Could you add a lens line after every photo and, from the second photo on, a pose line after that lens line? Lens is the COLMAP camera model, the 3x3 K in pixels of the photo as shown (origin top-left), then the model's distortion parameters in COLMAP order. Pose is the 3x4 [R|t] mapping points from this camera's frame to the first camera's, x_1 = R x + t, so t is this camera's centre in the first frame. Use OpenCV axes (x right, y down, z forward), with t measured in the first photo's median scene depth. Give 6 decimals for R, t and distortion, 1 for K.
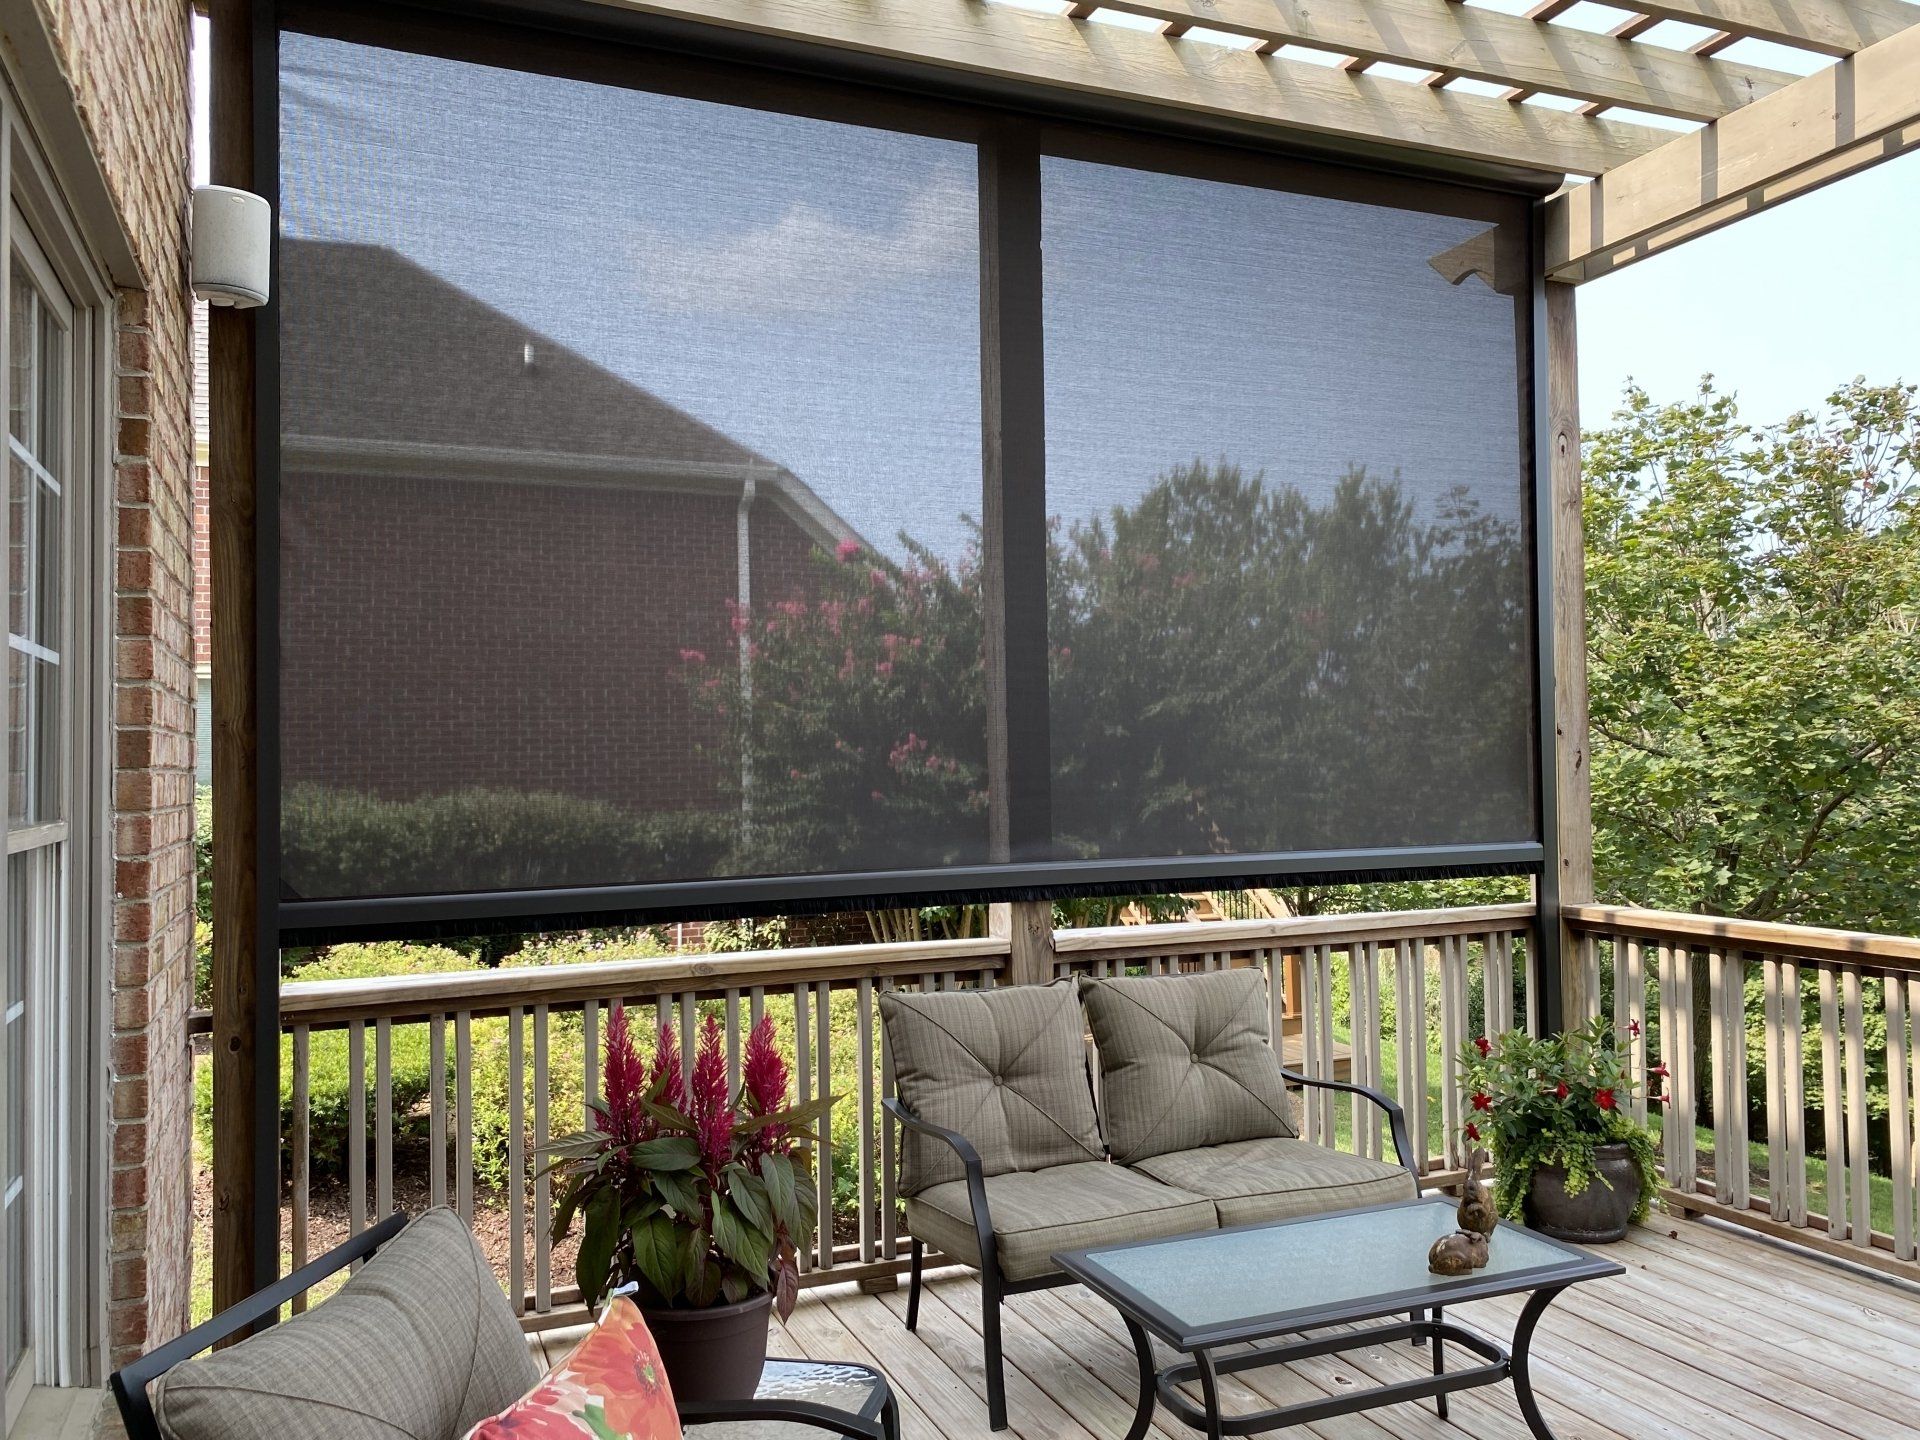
lens RADIAL K [[1475.2, 0, 970.9], [0, 1475.2, 708.9], [0, 0, 1]] dist [0.021892, -0.027359]
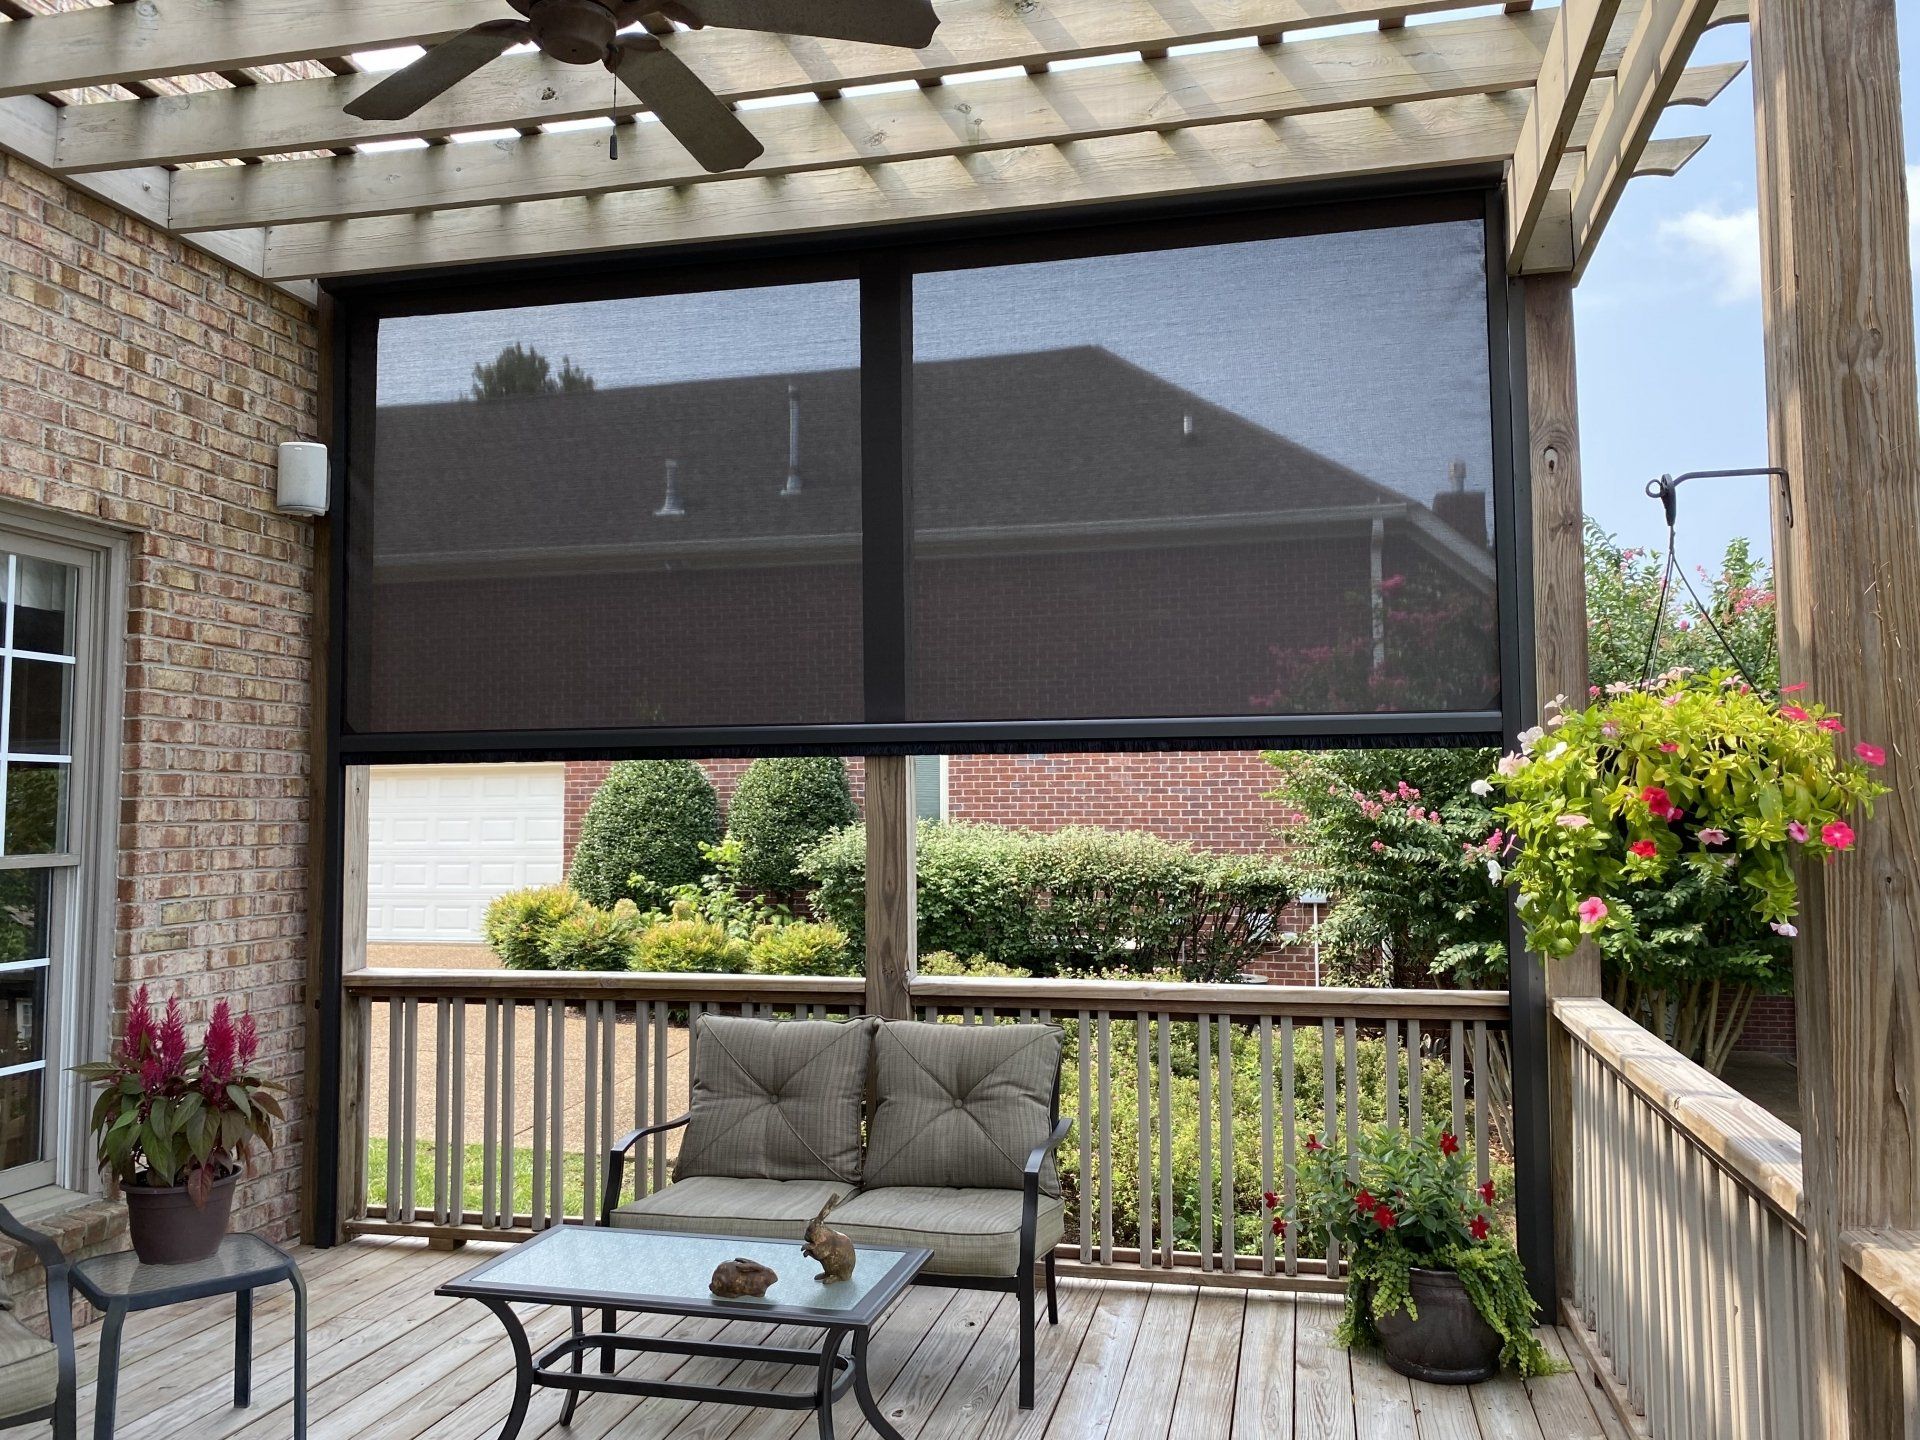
lens RADIAL K [[1475.2, 0, 972.0], [0, 1475.2, 706.7], [0, 0, 1]] dist [0.021892, -0.027359]
pose [[0.816043, -0.028755, -0.577275, 0.727928], [0.014621, 0.999469, -0.029118, -0.017356], [0.577806, 0.015321, 0.816030, 0.122577]]
